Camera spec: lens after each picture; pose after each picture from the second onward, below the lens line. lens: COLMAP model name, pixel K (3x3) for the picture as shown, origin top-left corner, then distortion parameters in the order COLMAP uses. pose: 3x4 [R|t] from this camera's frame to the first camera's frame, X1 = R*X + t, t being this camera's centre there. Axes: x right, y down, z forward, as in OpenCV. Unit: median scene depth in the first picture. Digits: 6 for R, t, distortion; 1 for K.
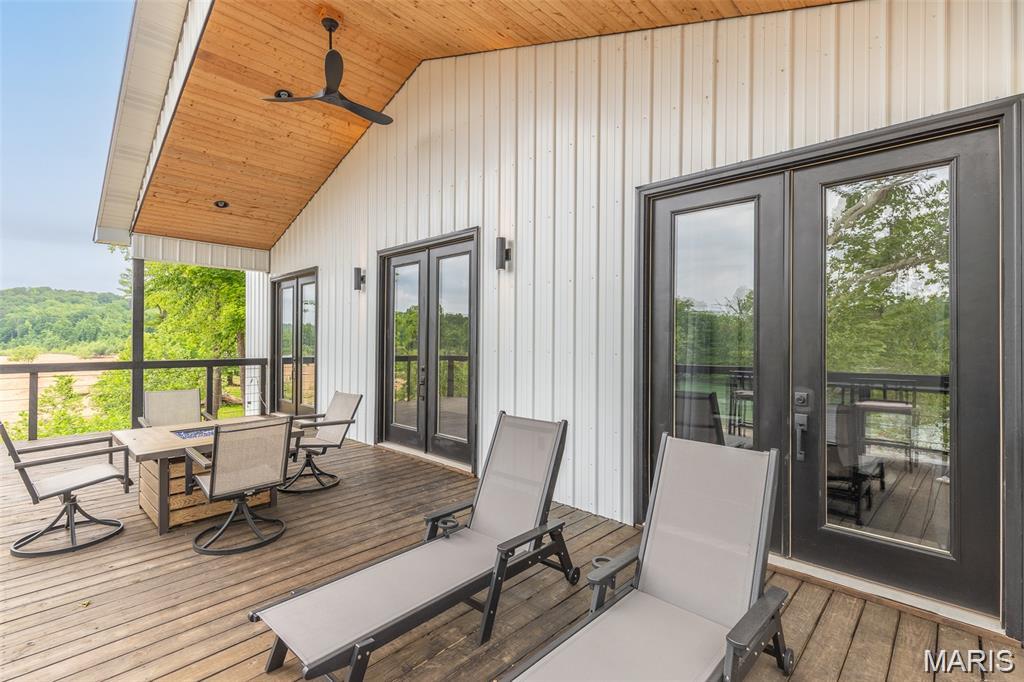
lens RADIAL K [[463.7, 0, 520.1], [0, 463.7, 331.6], [0, 0, 1]] dist [0.005463, -0.001256]
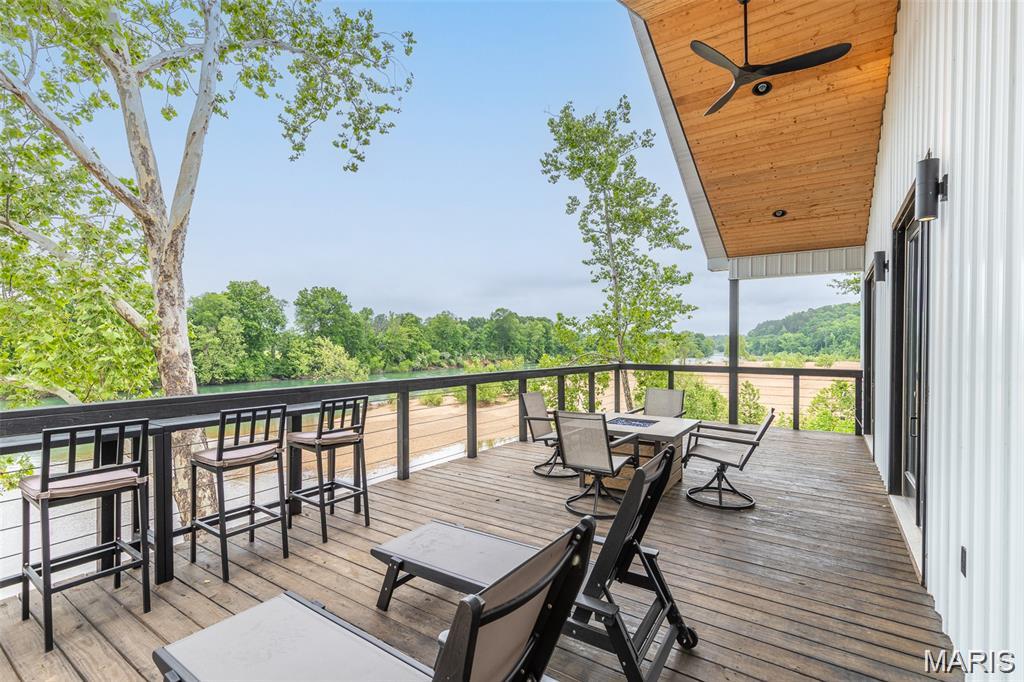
lens RADIAL K [[463.7, 0, 517.5], [0, 463.7, 346.8], [0, 0, 1]] dist [0.005463, -0.001256]
pose [[0.152746, -0.000381, -0.988265, 0.250099], [0.012567, 0.999920, 0.001557, 0.005358], [0.988186, -0.012657, 0.152739, 0.263083]]
